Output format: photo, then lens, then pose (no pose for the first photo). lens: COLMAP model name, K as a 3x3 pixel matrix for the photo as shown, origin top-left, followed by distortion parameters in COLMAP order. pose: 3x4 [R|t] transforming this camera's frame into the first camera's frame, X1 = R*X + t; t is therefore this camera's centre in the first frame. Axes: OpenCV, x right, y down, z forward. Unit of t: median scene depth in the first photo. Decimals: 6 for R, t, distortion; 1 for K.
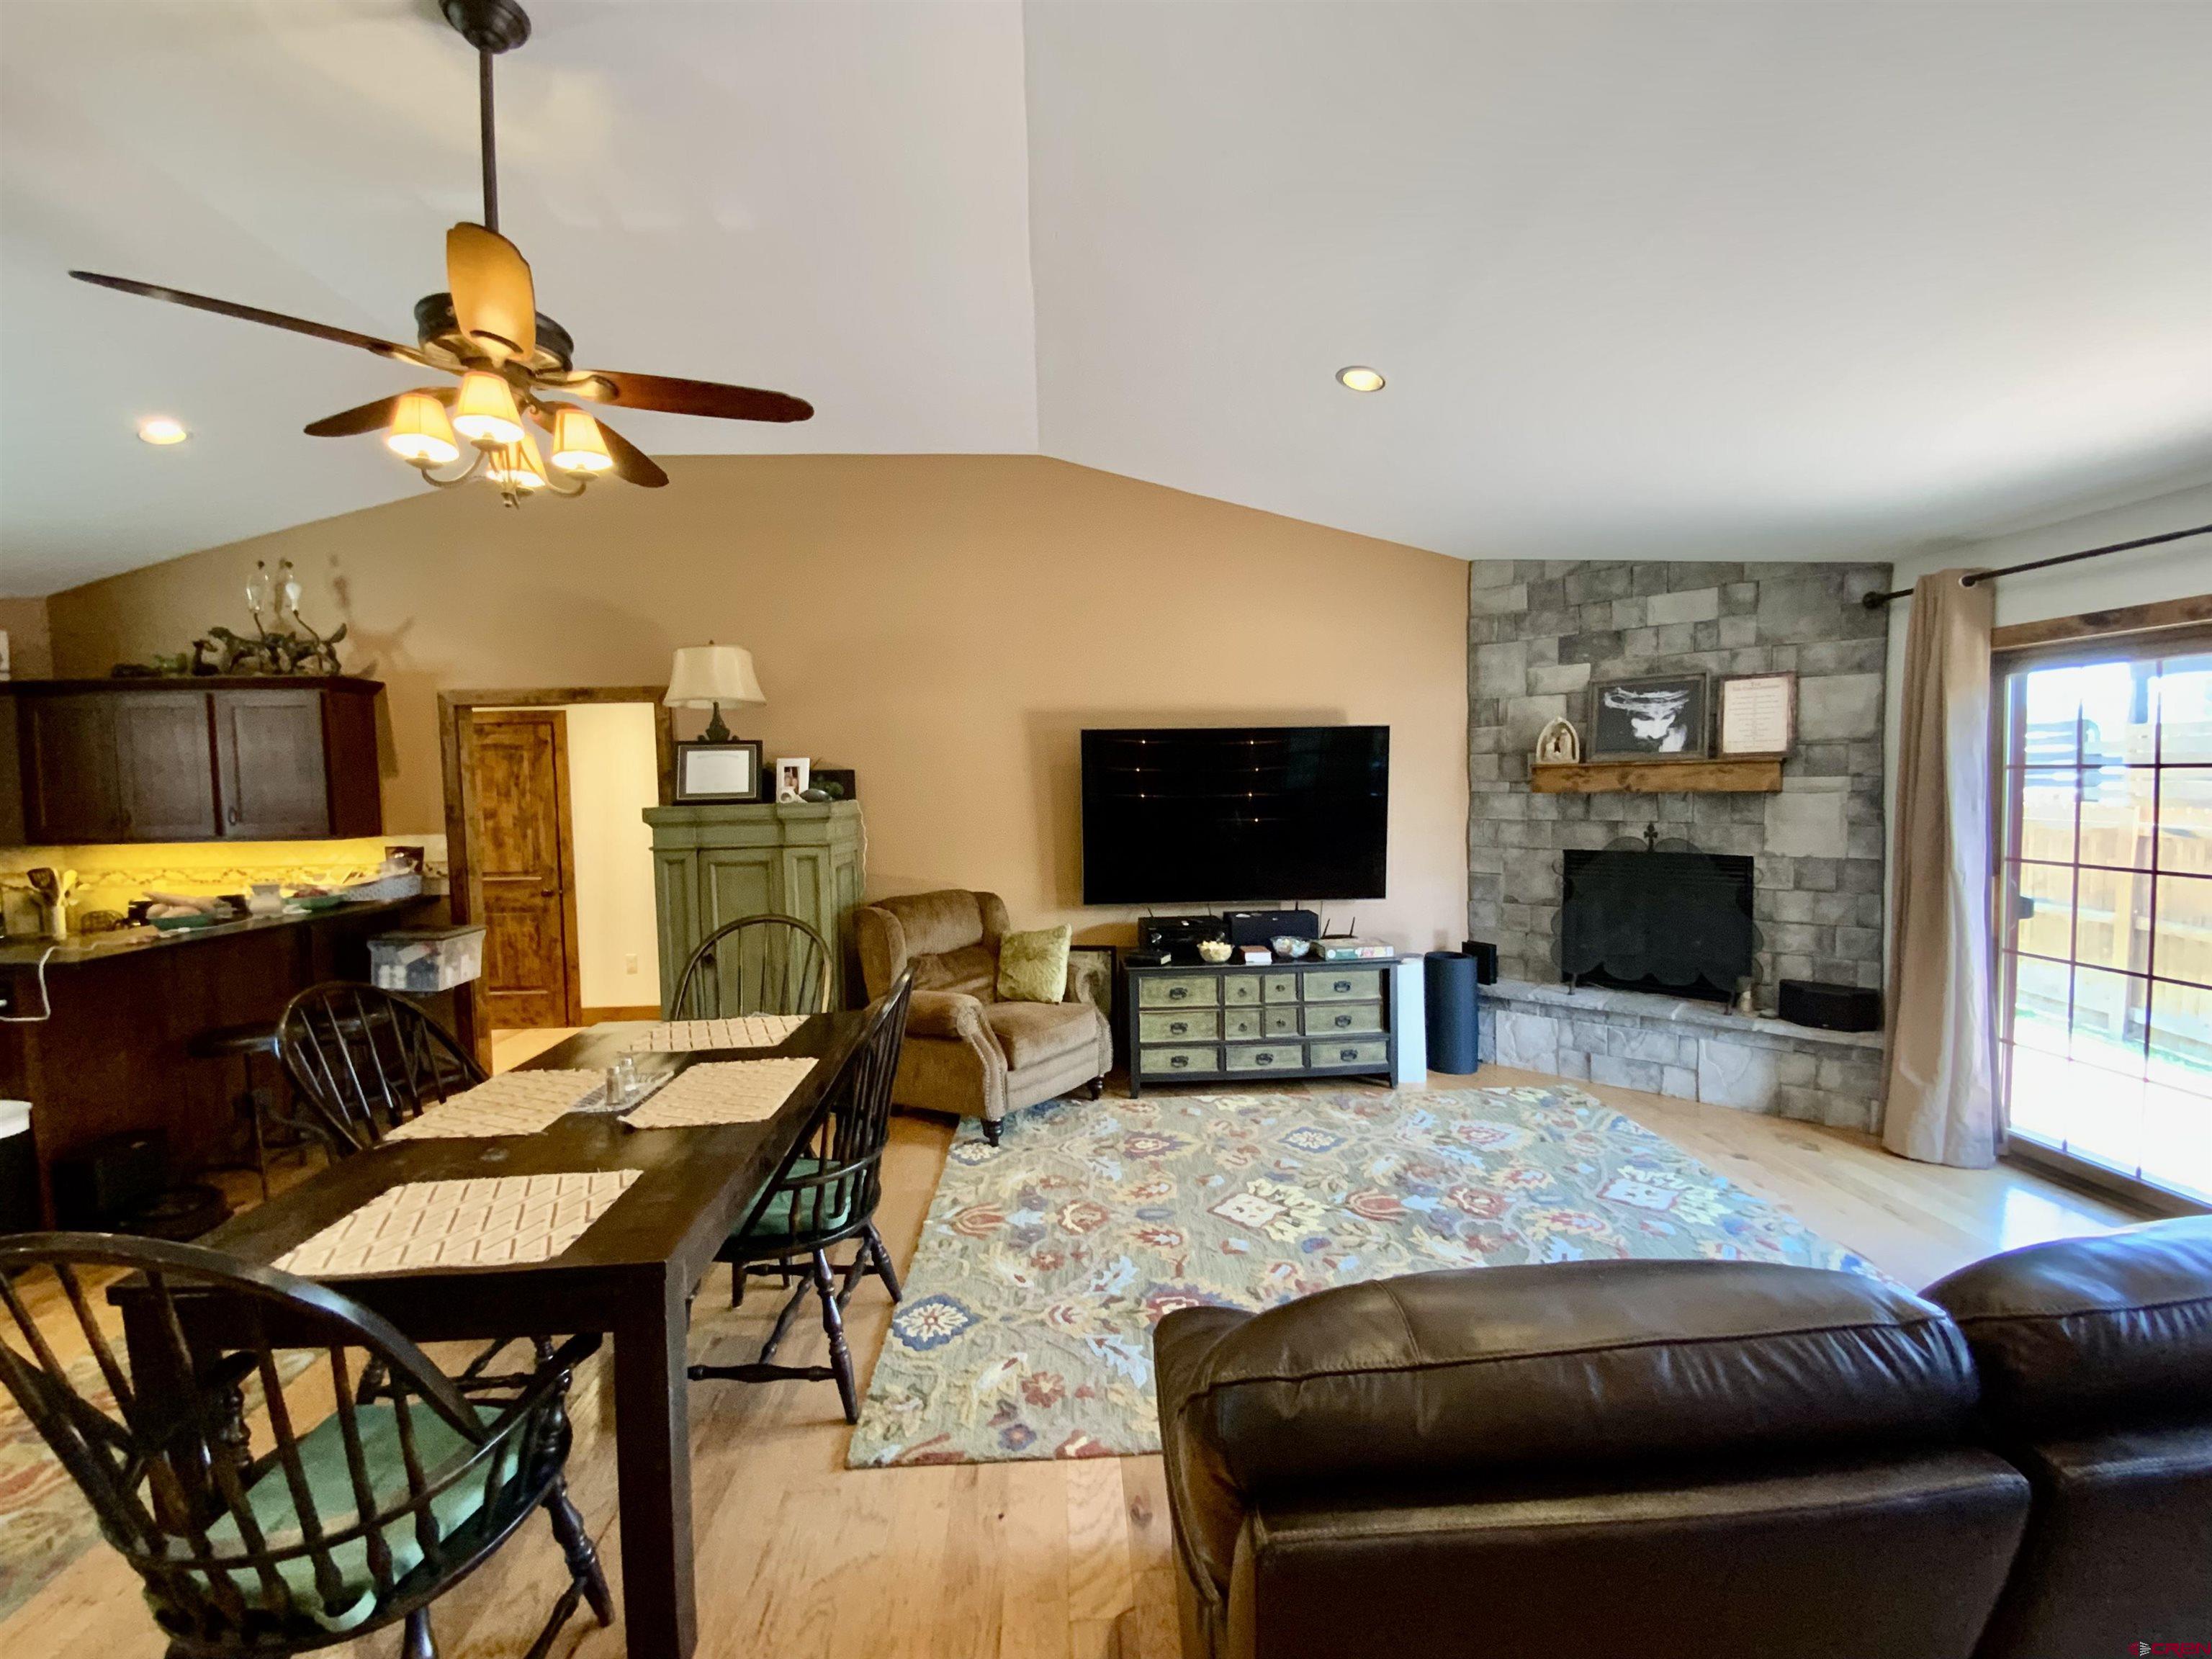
lens RADIAL K [[908.8, 0, 1106.0], [0, 908.8, 829.5], [0, 0, 1]] dist [0.000724, -0.002802]
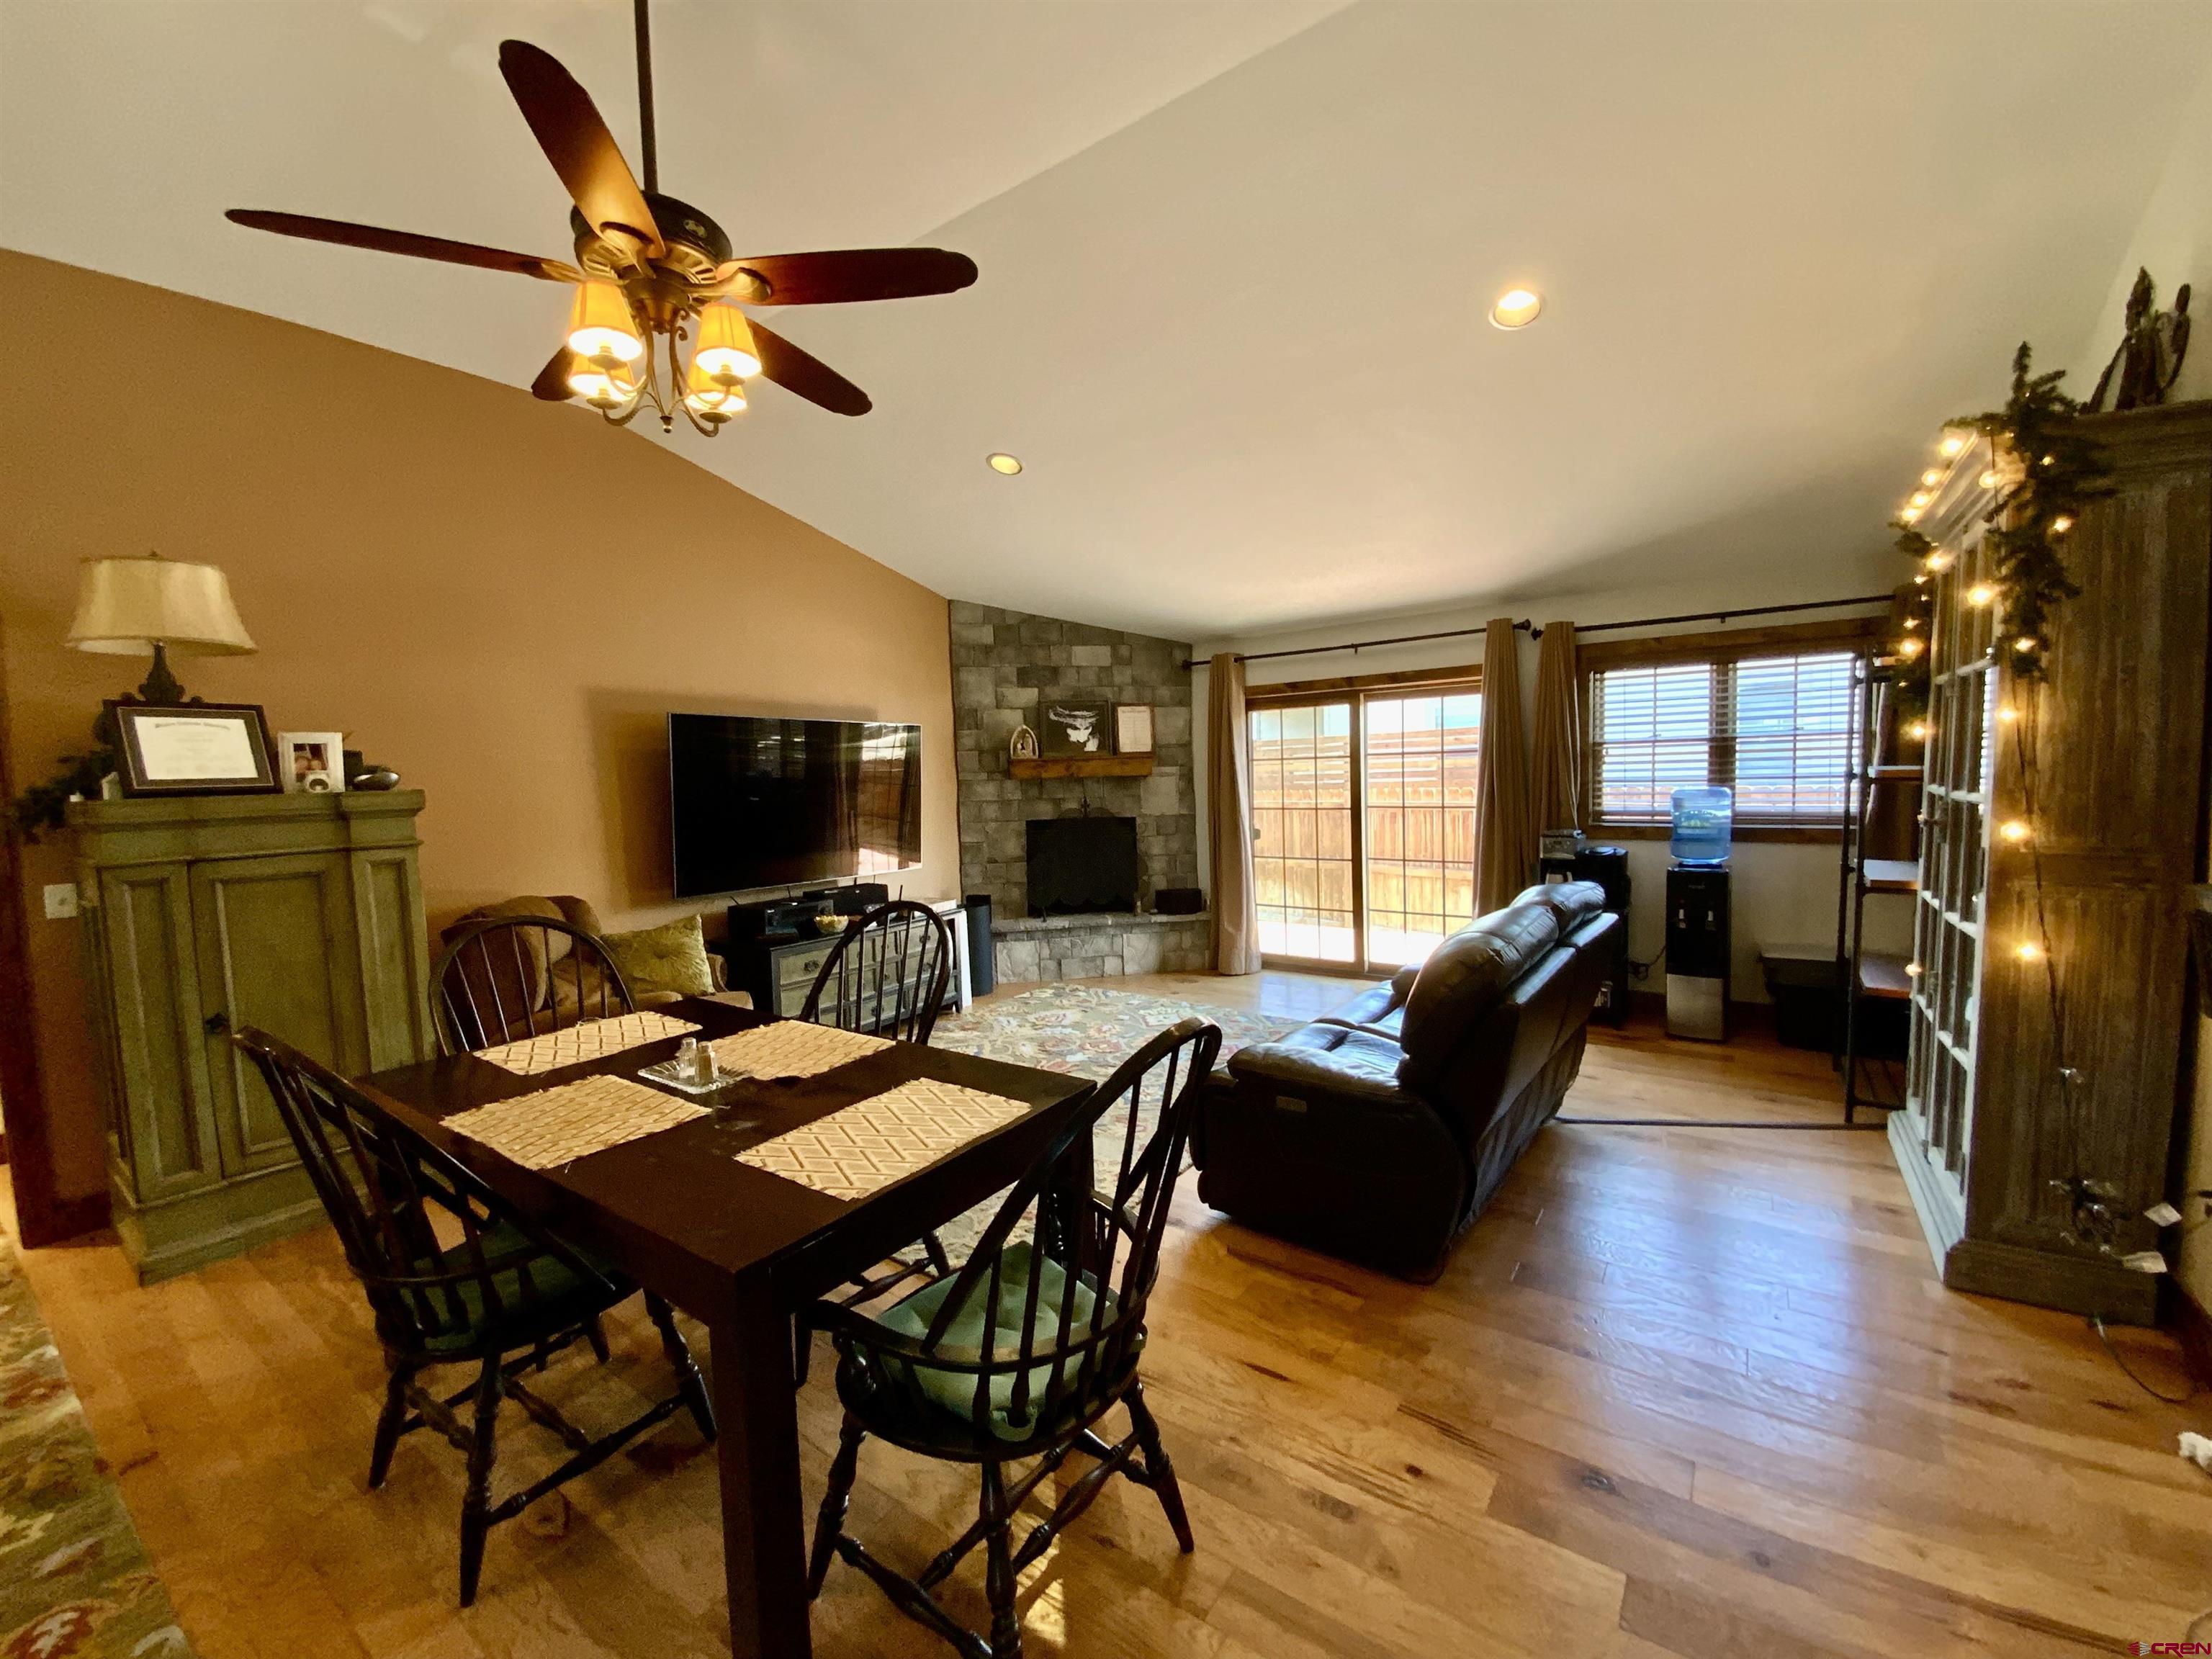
lens RADIAL K [[904.5, 0, 1106.6], [0, 904.5, 844.9], [0, 0, 1]] dist [0.015920, -0.020244]
pose [[0.616556, -0.057783, 0.785188, -0.547815], [0.058818, 0.997897, 0.027250, 0.030833], [-0.785111, 0.029382, 0.618657, 0.051517]]
